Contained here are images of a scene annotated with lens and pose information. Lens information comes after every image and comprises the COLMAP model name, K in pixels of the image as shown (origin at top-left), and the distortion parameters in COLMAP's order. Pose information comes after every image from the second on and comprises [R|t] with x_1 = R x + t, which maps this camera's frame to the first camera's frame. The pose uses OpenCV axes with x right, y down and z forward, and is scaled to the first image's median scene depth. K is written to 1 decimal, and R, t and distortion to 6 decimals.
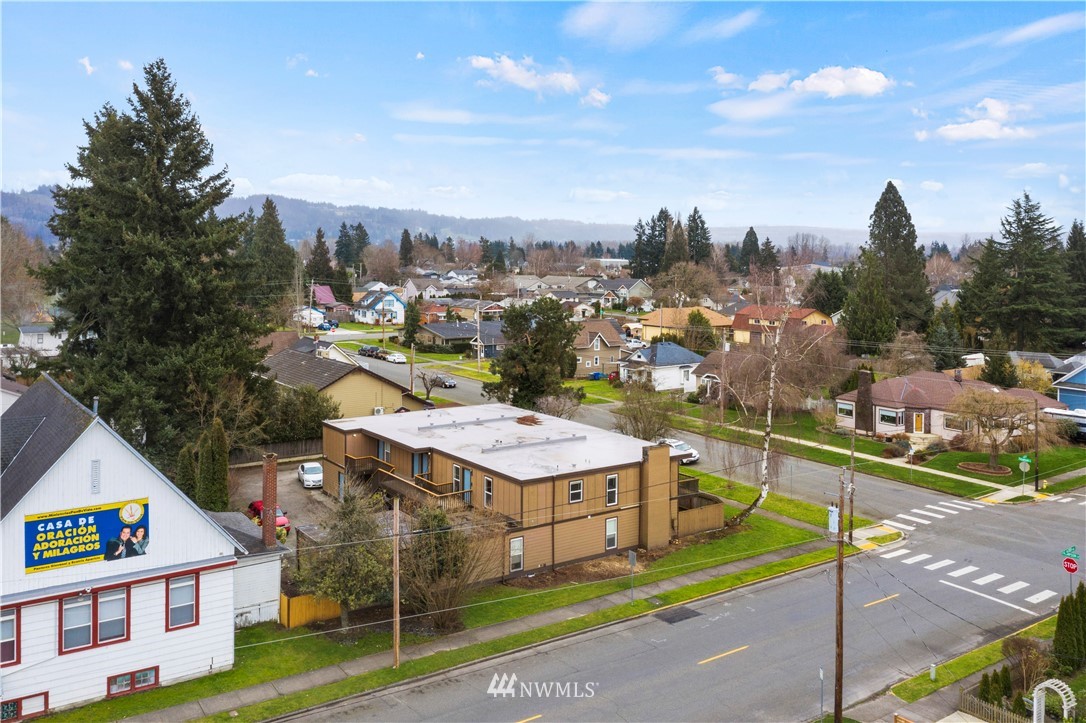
lens RADIAL K [[931.4, 0, 543.0], [0, 931.4, 361.5], [0, 0, 1]] dist [-0.006764, -0.004971]
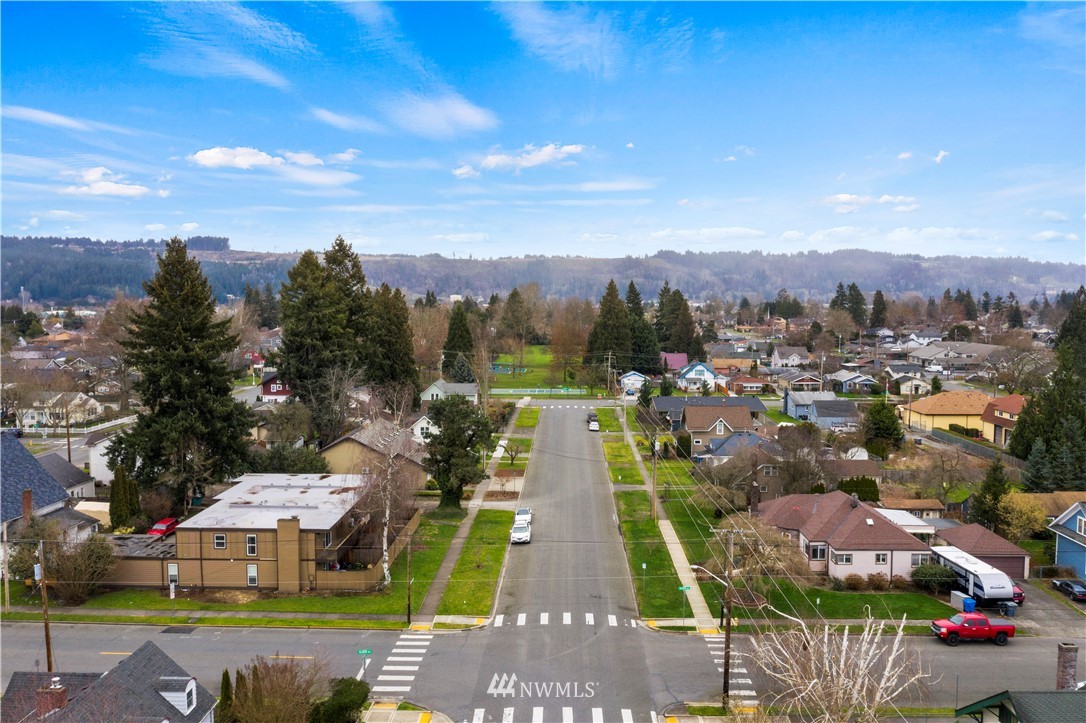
lens RADIAL K [[878.1, 0, 543.0], [0, 878.1, 361.5], [0, 0, 1]] dist [-0.004910, -0.002101]
pose [[0.787493, 0.033618, -0.615405, 1.270335], [-0.062467, 0.997723, -0.025432, -0.141292], [0.613149, 0.058470, 0.787800, 0.185928]]
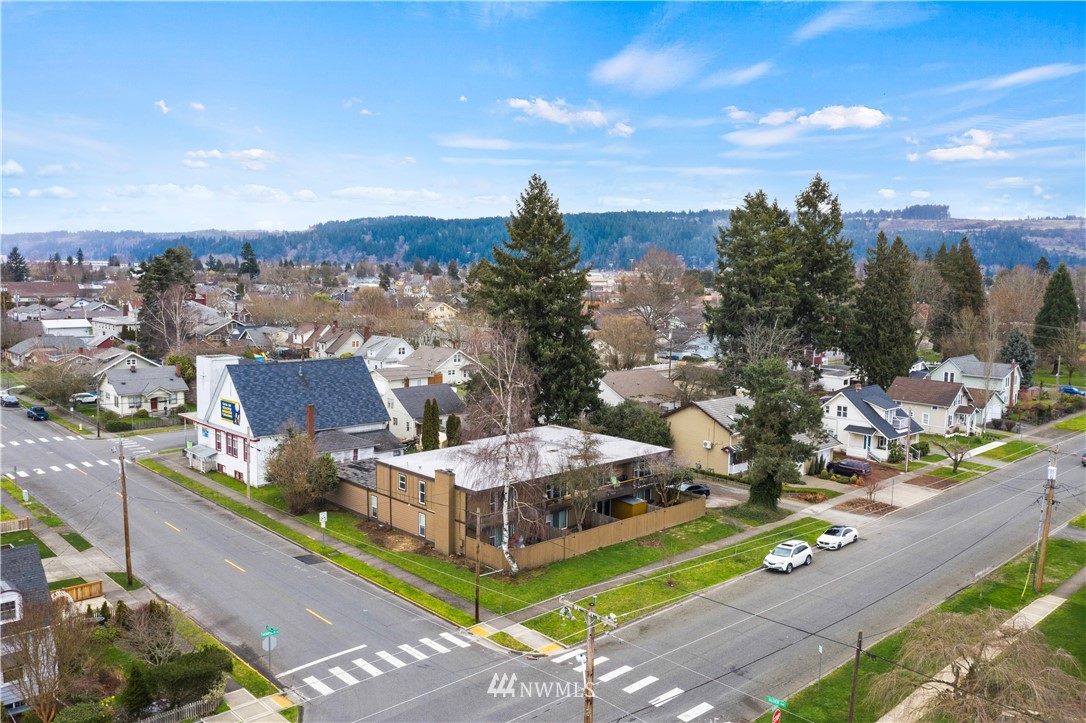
lens RADIAL K [[878.1, 0, 543.0], [0, 878.1, 361.5], [0, 0, 1]] dist [-0.004910, -0.002101]
pose [[0.118577, 0.098617, -0.988035, 1.332529], [-0.124779, 0.988648, 0.083703, -0.176816], [0.985073, 0.113360, 0.129537, 0.992175]]
